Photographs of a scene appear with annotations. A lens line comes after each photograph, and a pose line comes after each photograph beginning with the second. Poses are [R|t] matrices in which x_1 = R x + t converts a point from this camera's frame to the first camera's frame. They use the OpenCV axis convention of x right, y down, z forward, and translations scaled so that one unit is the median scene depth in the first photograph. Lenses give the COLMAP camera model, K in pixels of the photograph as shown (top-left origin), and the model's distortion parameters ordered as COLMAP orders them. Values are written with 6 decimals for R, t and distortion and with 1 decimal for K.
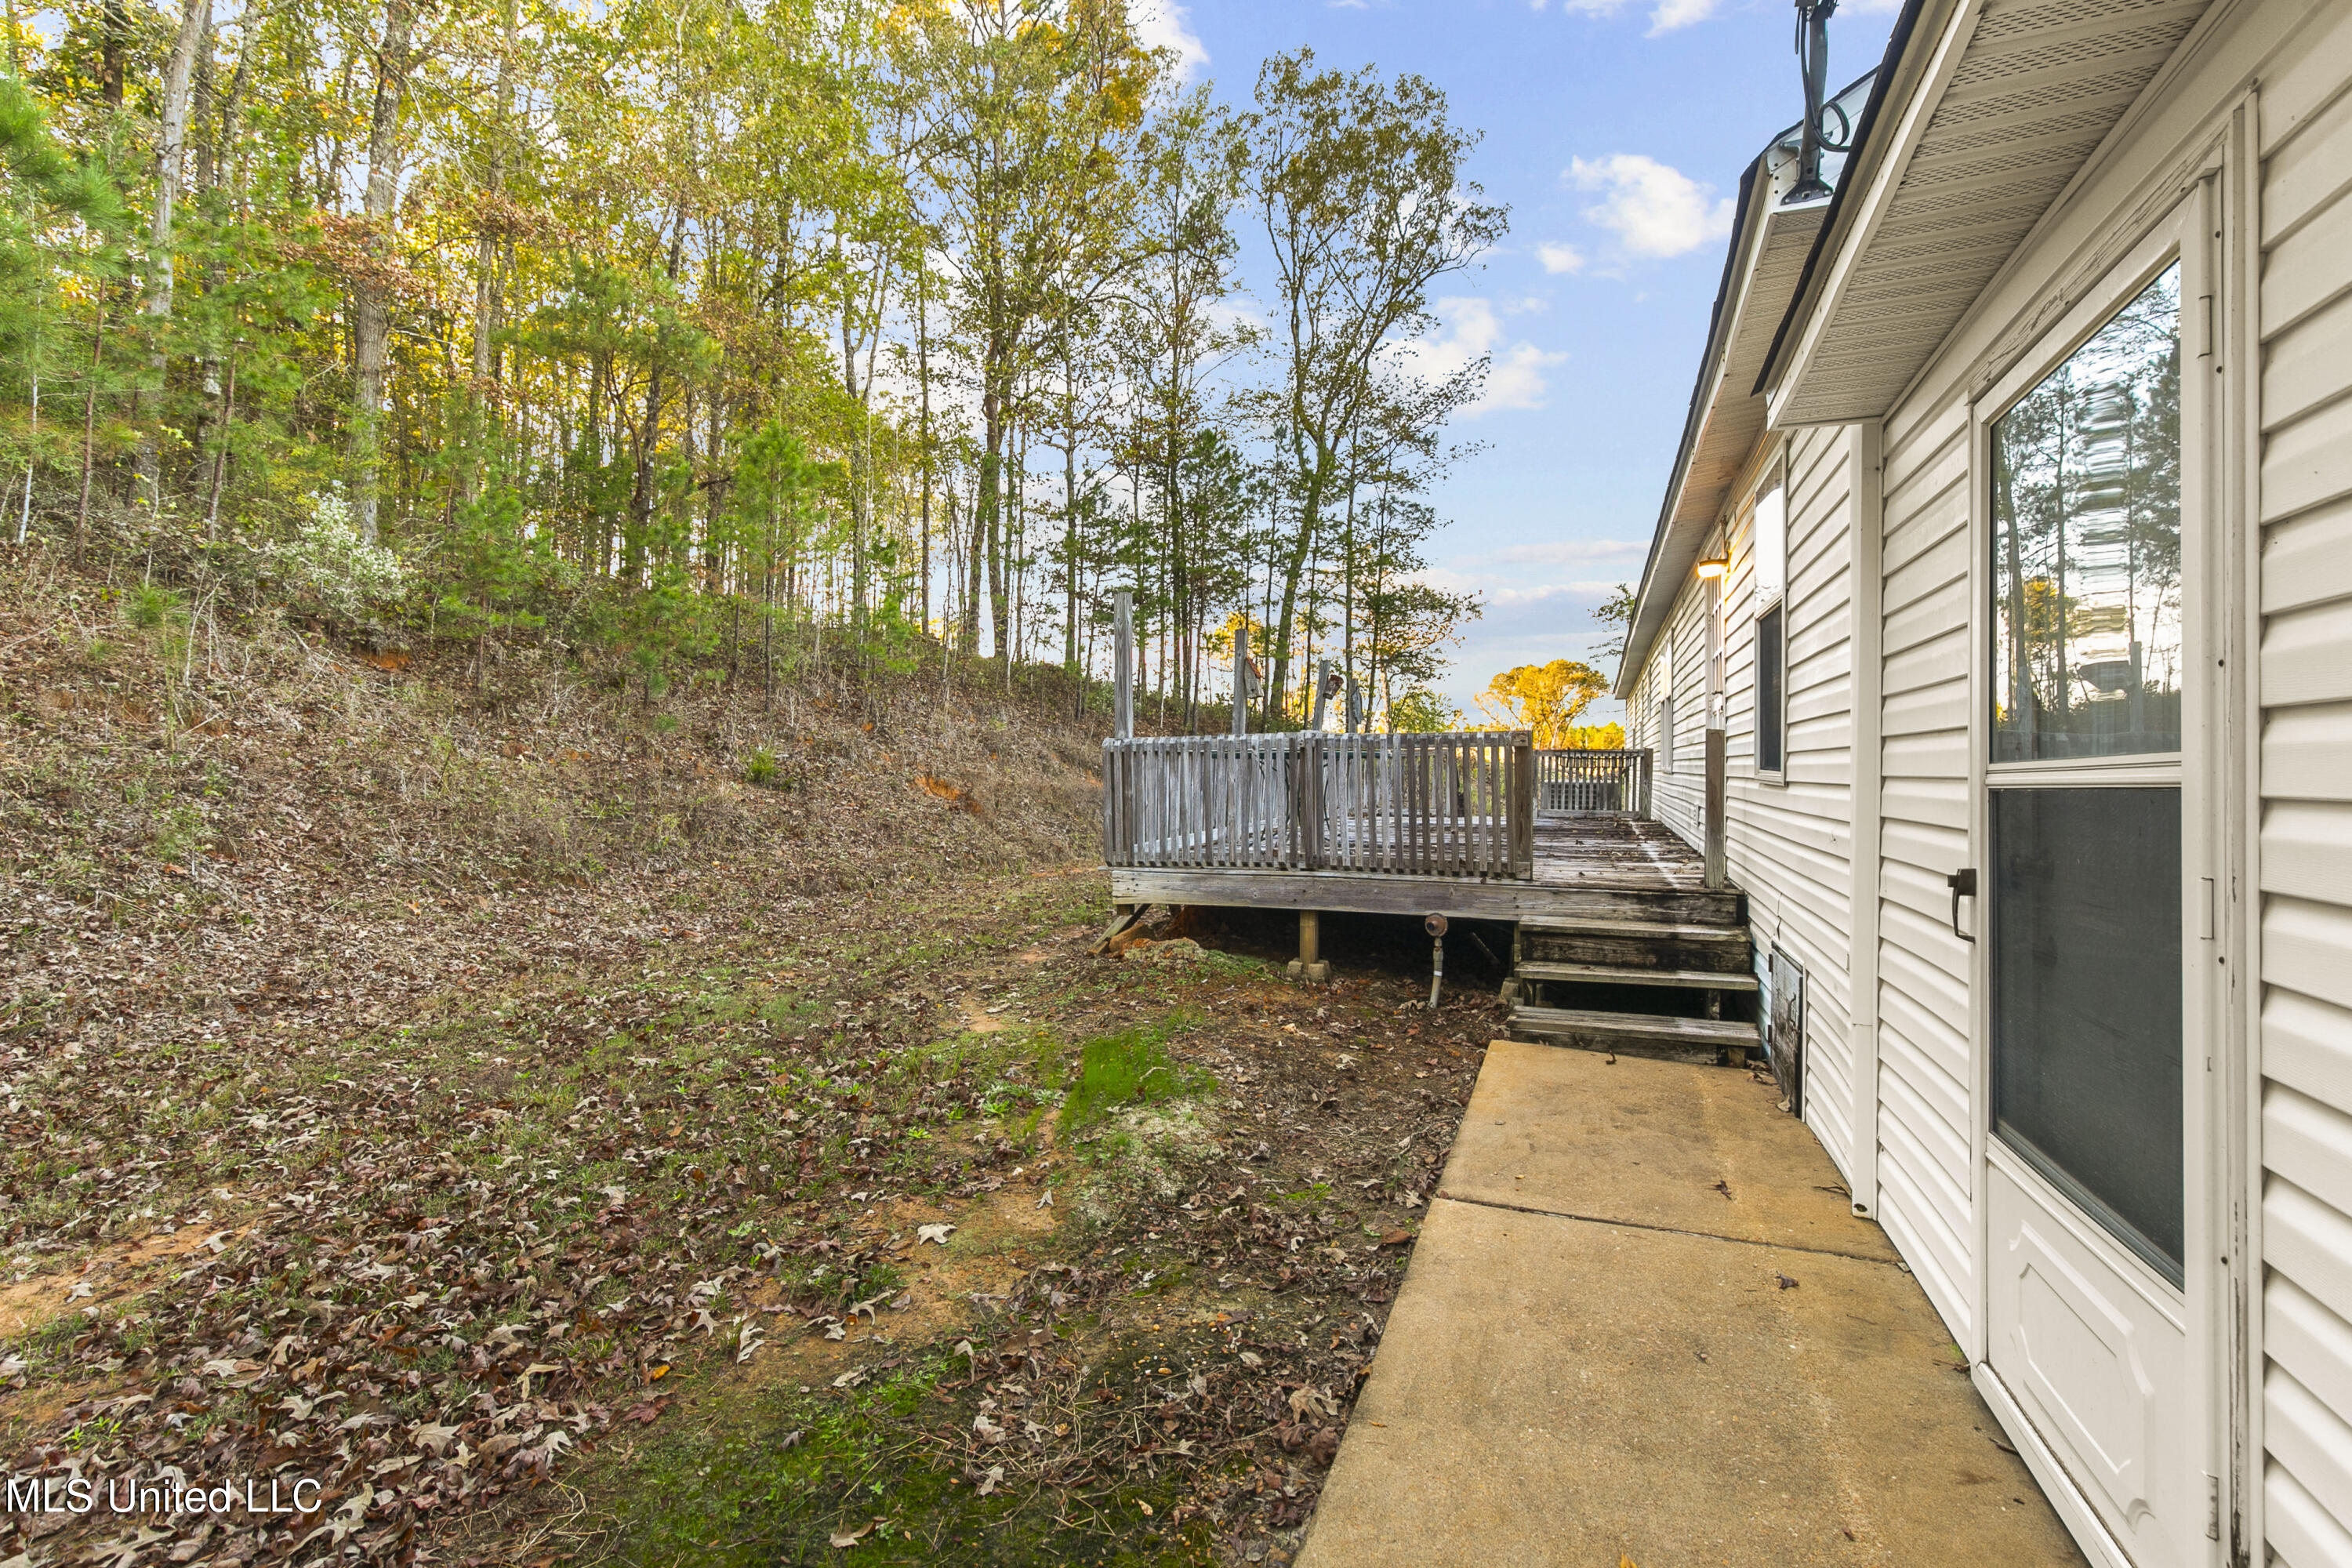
lens RADIAL K [[1072.9, 0, 1173.6], [0, 1072.9, 775.5], [0, 0, 1]] dist [0.010730, -0.002515]
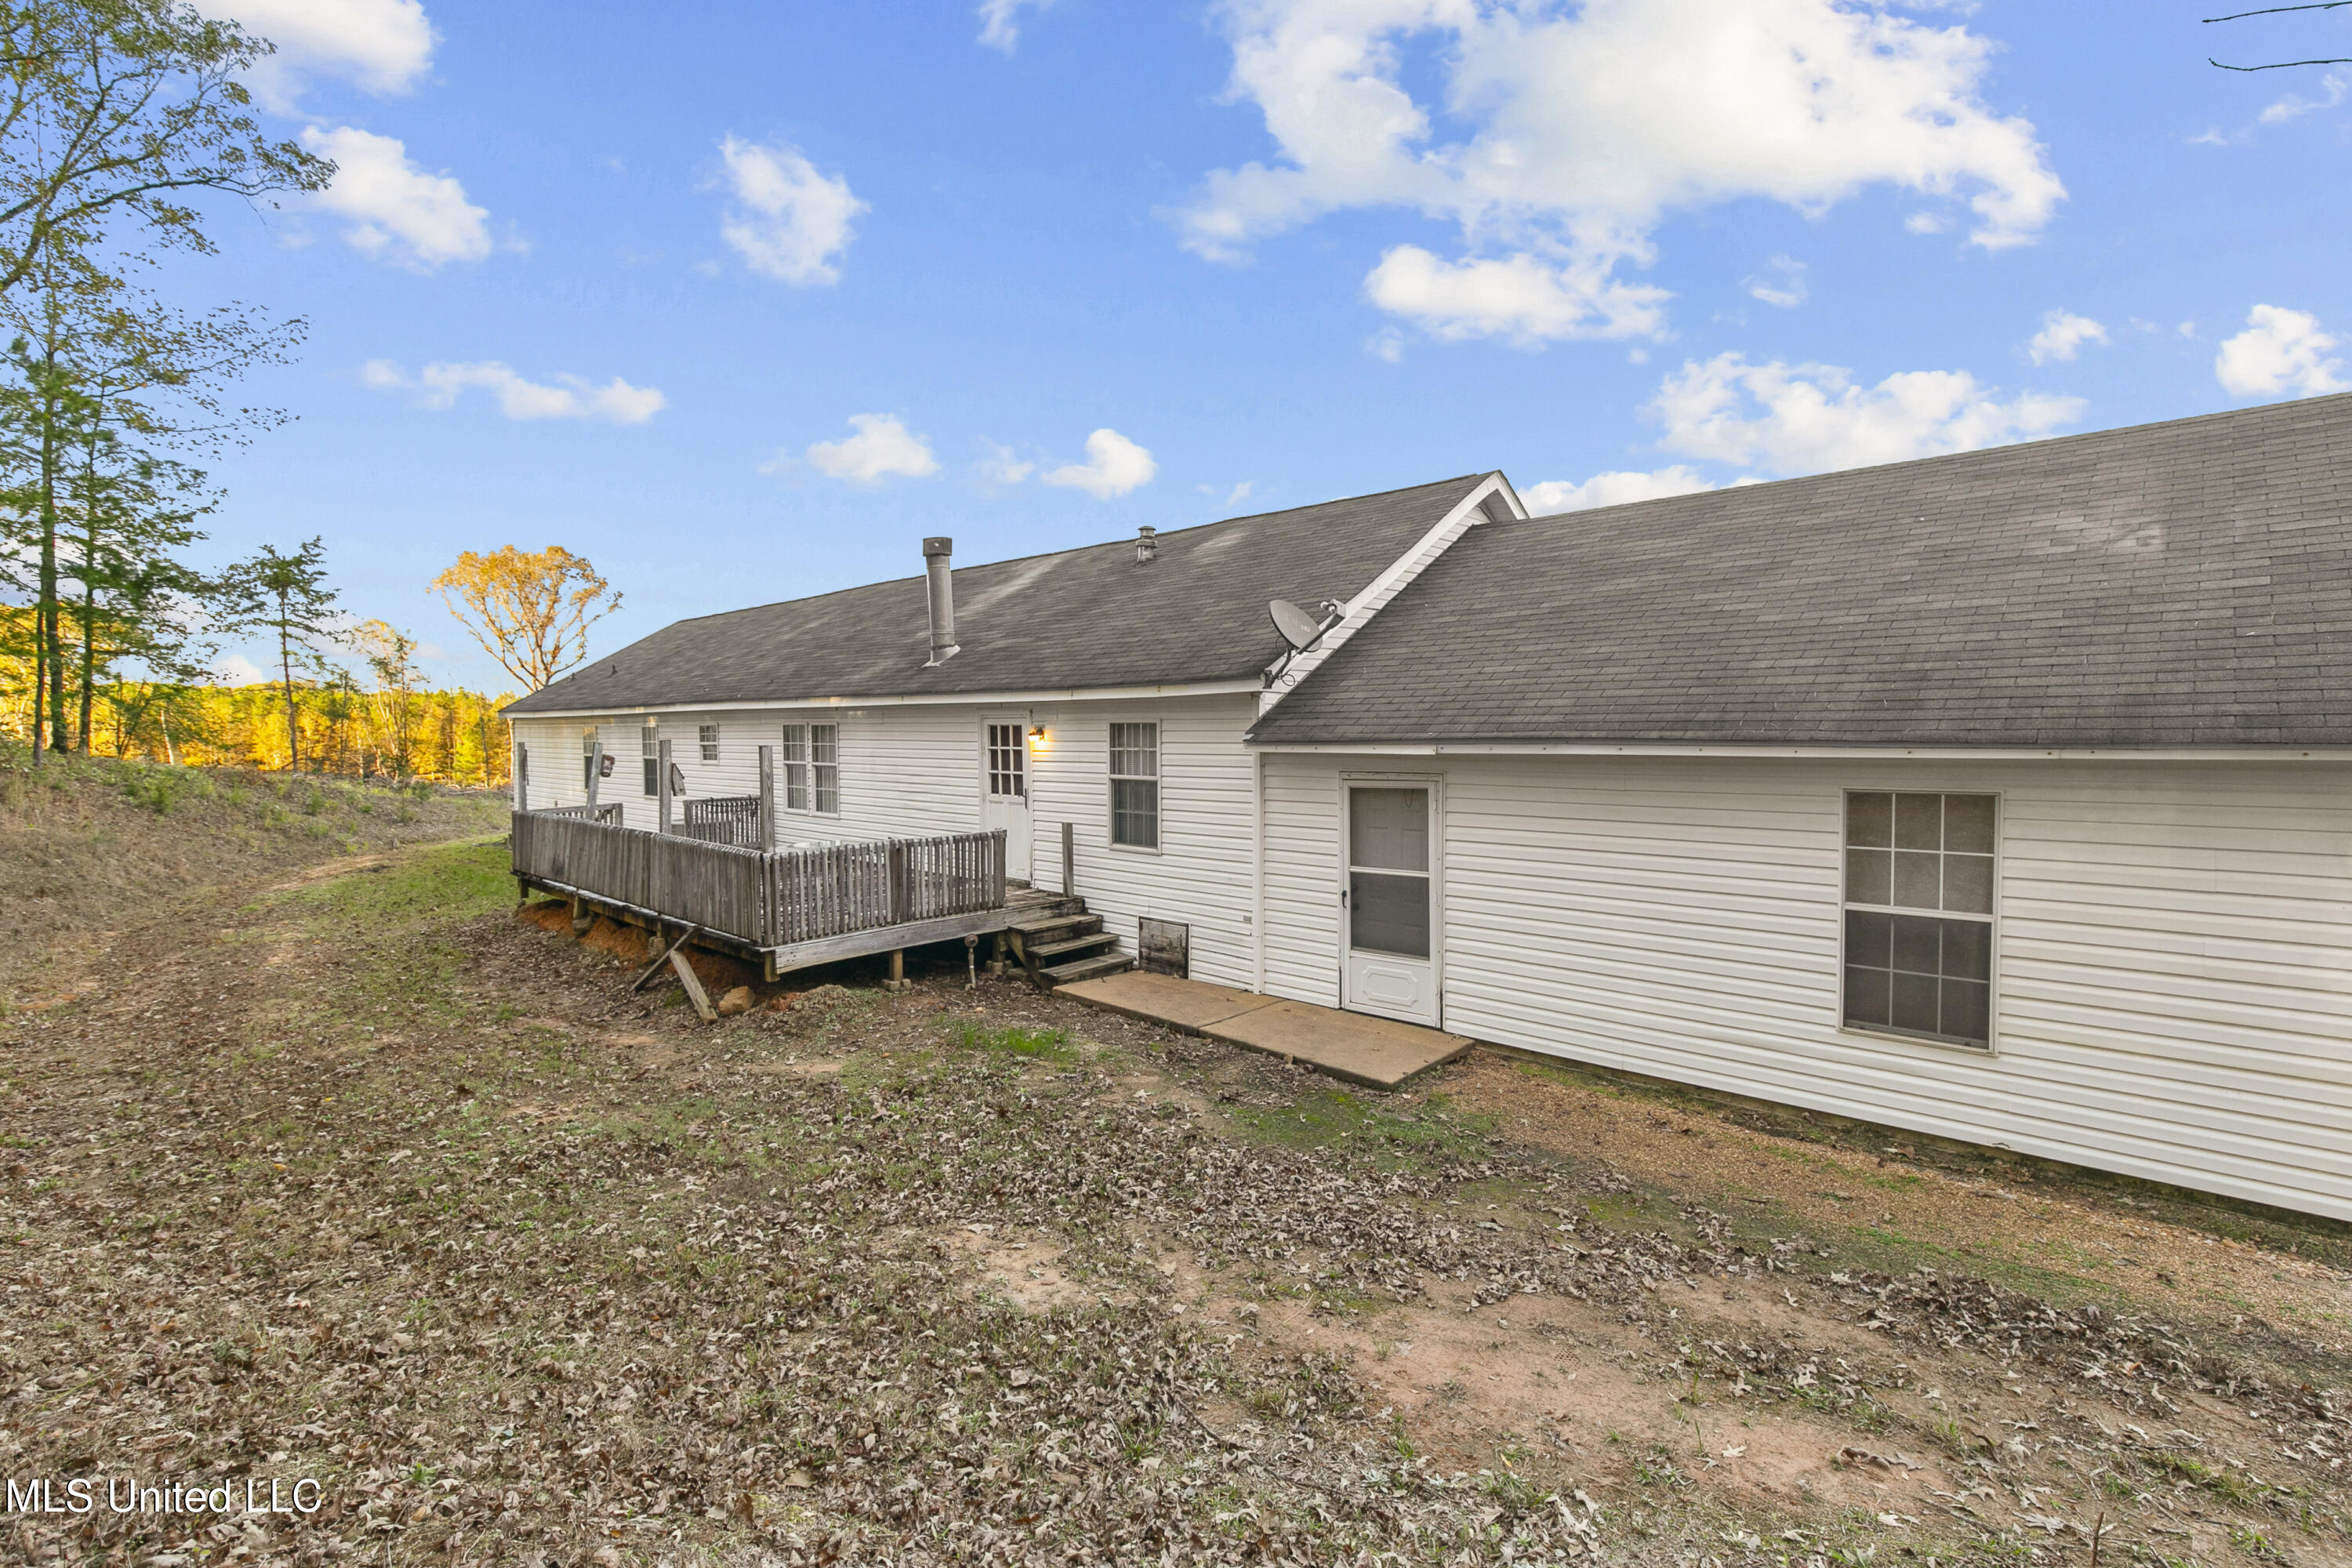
lens RADIAL K [[1072.9, 0, 1173.9], [0, 1072.9, 783.4], [0, 0, 1]] dist [0.010730, -0.002515]
pose [[0.373067, -0.059924, 0.925867, -2.302455], [0.018552, 0.998194, 0.057130, -0.398218], [-0.927619, -0.004137, 0.373505, 0.023636]]
